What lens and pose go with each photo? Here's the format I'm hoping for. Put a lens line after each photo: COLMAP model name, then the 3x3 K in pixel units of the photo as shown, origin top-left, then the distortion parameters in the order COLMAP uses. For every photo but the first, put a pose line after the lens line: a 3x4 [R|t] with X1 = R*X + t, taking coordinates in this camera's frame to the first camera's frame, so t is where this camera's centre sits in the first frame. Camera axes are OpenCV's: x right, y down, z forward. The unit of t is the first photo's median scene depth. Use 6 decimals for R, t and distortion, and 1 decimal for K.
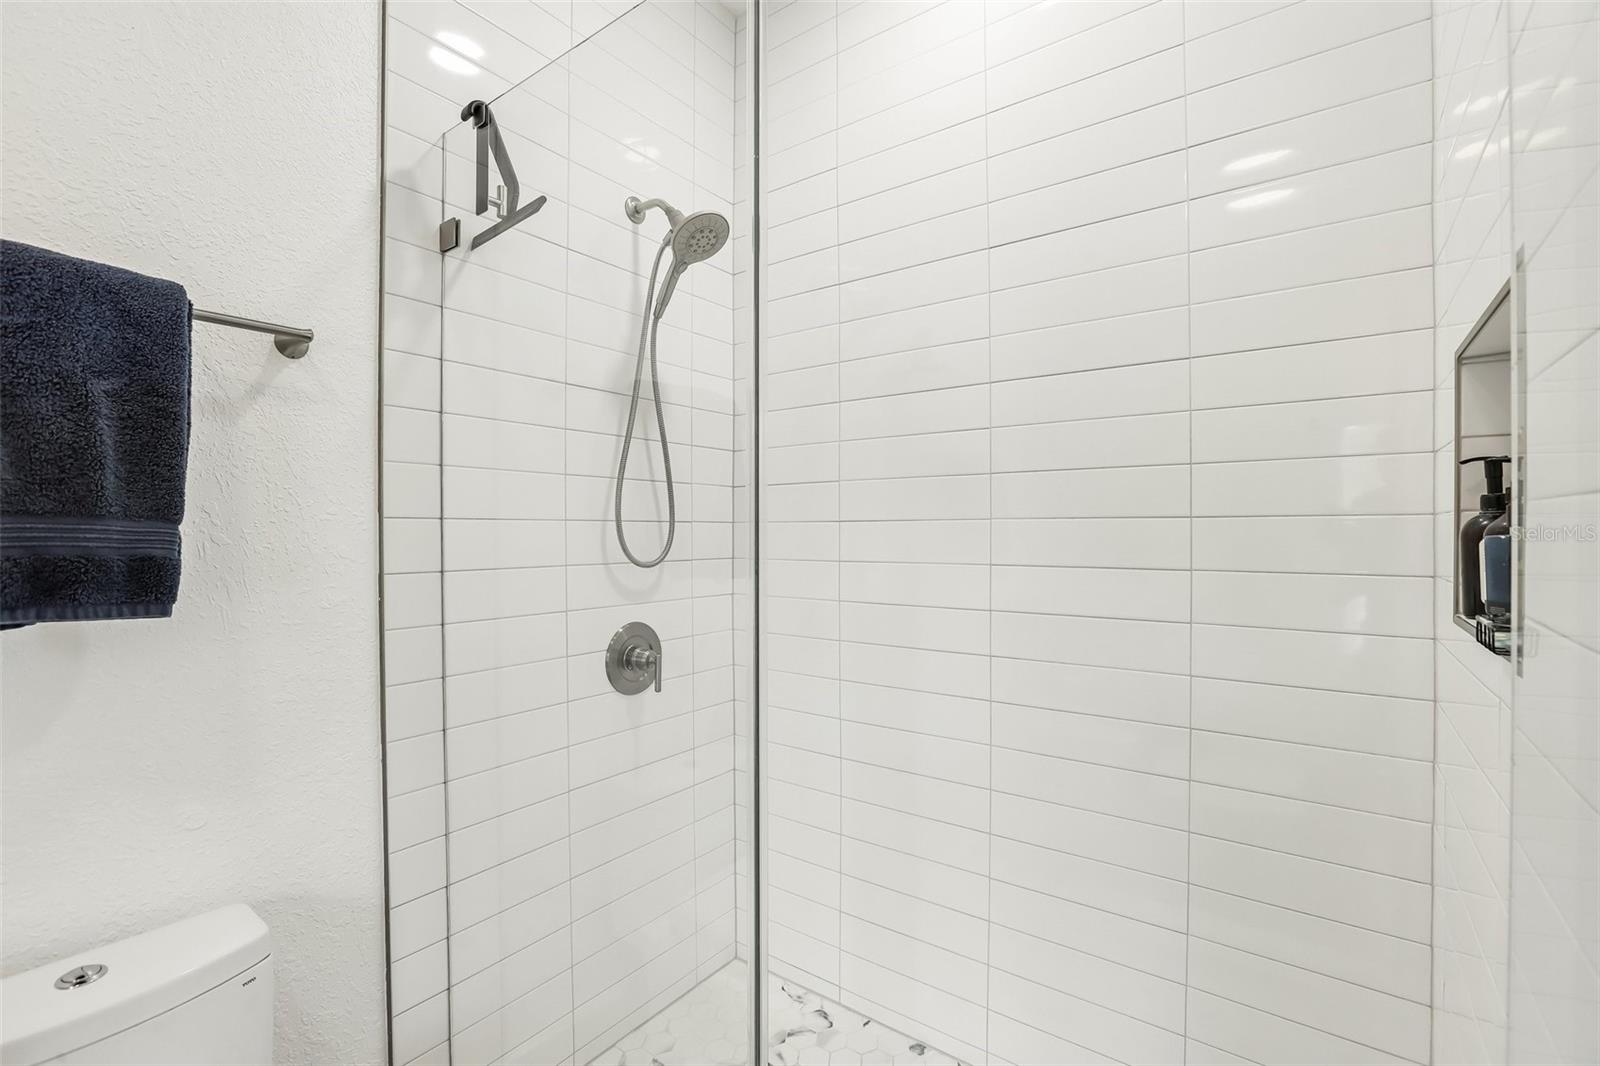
lens RADIAL K [[717.1, 0, 800.0], [0, 717.1, 533.0], [0, 0, 1]] dist [-0.057778, 0.021015]
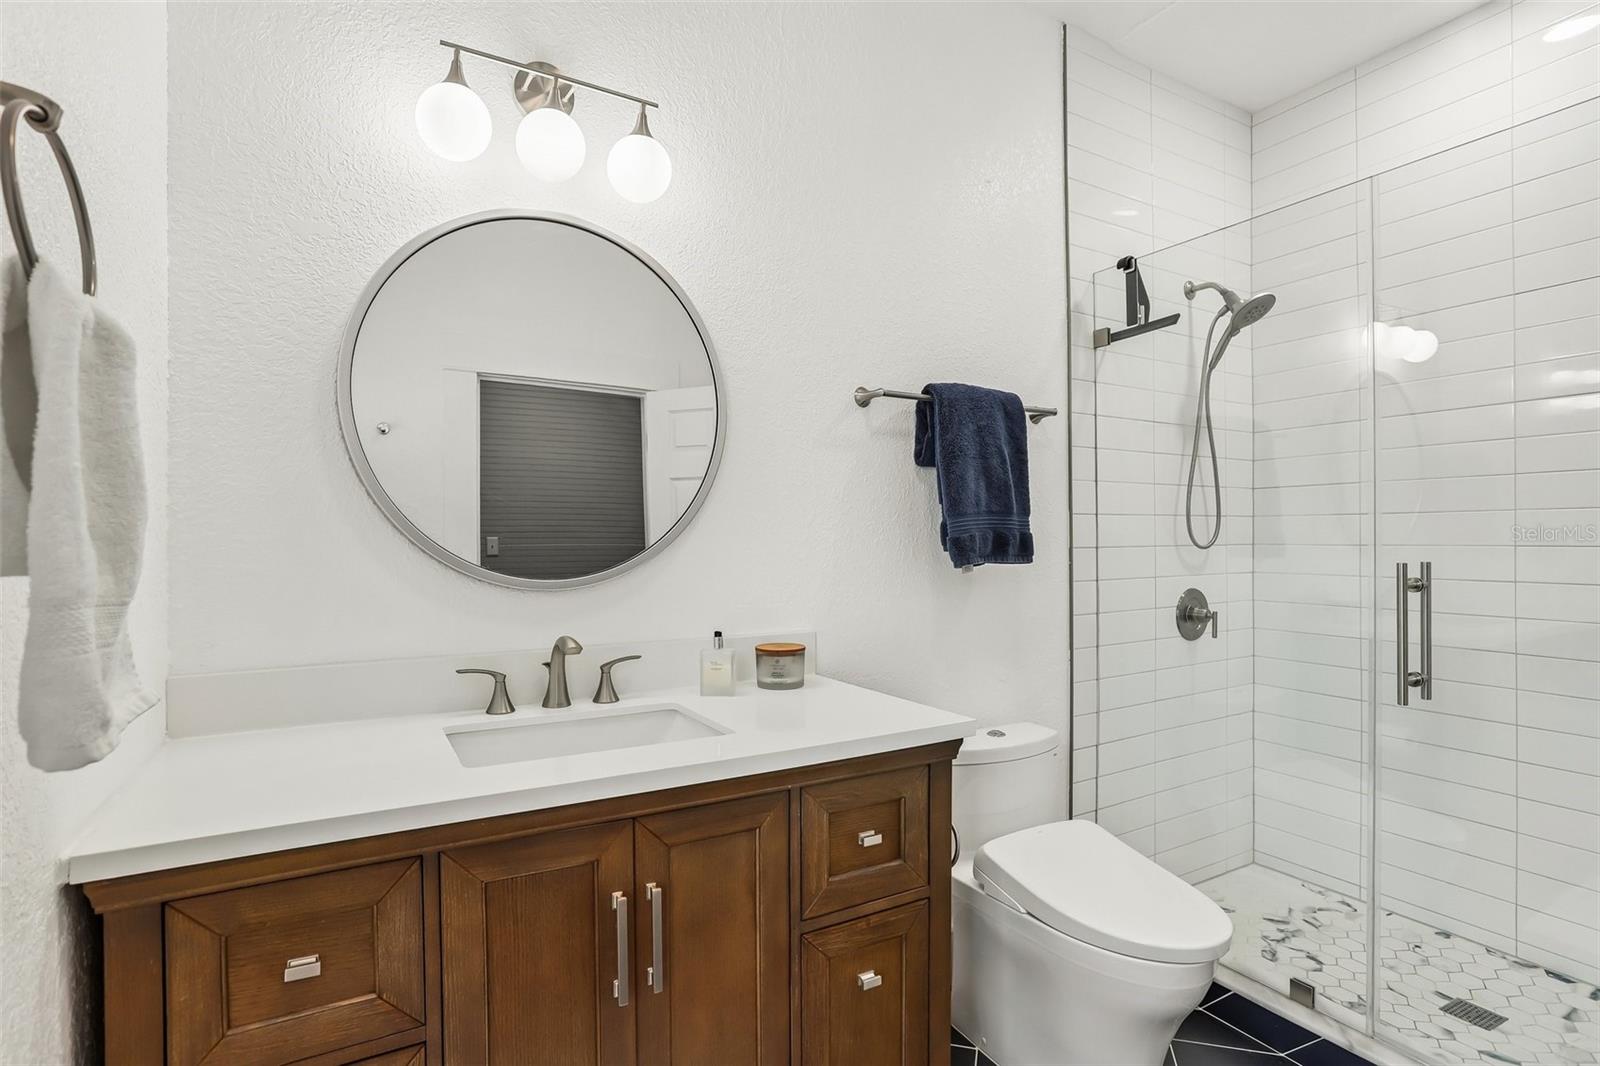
lens RADIAL K [[798.2, 0, 800.0], [0, 798.2, 533.0], [0, 0, 1]] dist [-0.046214, 0.019416]
pose [[0.909733, -0.002079, -0.415190, -0.302409], [0.002070, 0.999998, -0.000474, 0.016918], [0.415190, -0.000428, 0.909735, -0.750200]]
